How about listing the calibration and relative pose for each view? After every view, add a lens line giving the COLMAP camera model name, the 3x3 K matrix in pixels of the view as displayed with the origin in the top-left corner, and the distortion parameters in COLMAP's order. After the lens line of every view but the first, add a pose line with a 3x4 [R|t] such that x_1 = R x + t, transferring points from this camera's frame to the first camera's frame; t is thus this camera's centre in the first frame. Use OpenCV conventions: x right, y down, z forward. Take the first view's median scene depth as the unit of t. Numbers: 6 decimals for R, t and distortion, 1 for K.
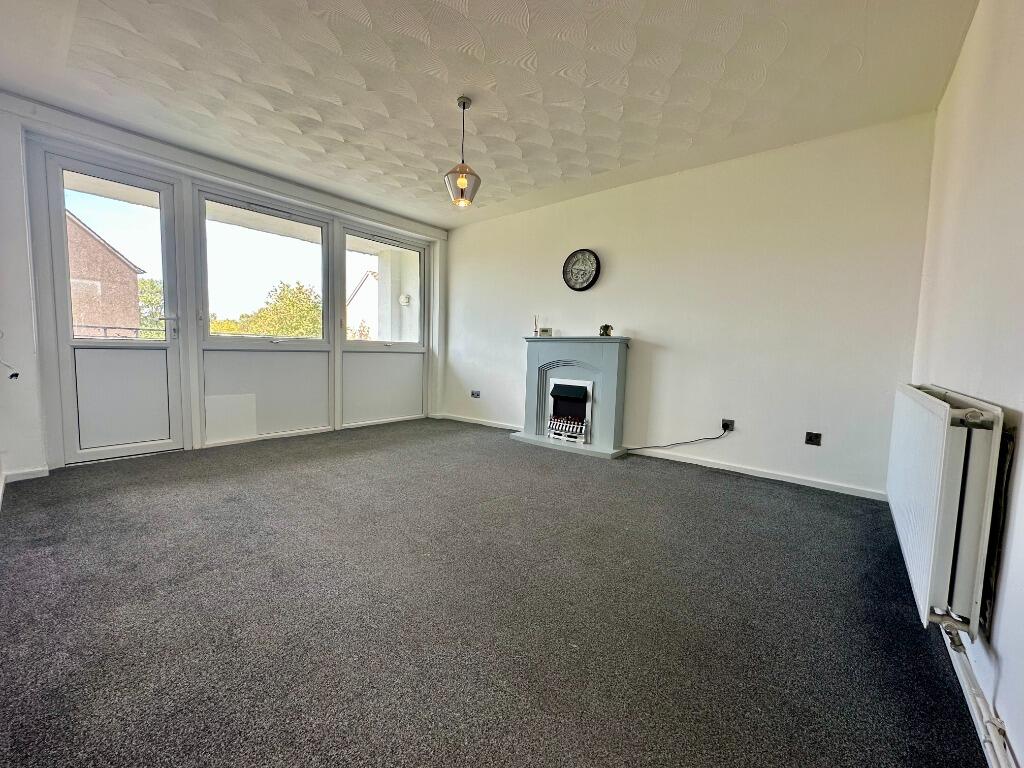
lens RADIAL K [[405.5, 0, 509.2], [0, 405.5, 384.0], [0, 0, 1]] dist [-0.000403, 0.000043]
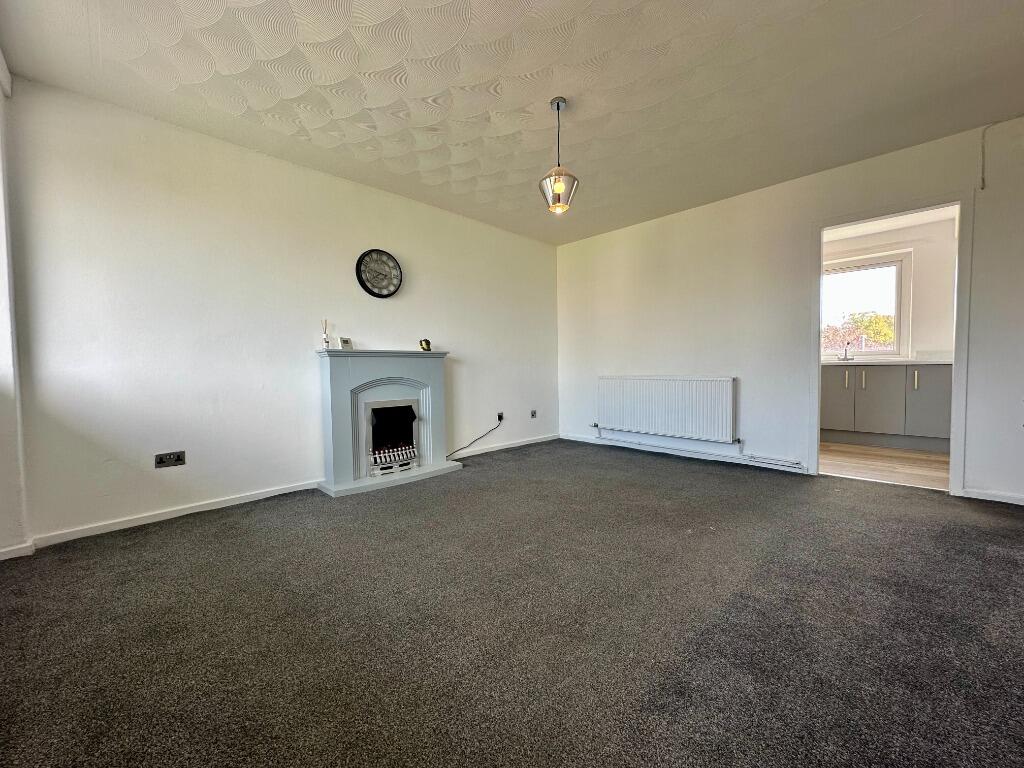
lens RADIAL K [[405.5, 0, 509.2], [0, 405.5, 384.0], [0, 0, 1]] dist [-0.000403, 0.000043]
pose [[0.099108, -0.065471, 0.992920, -0.690883], [0.097075, 0.993710, 0.055833, -0.070593], [-0.990330, 0.090855, 0.104840, 0.678219]]
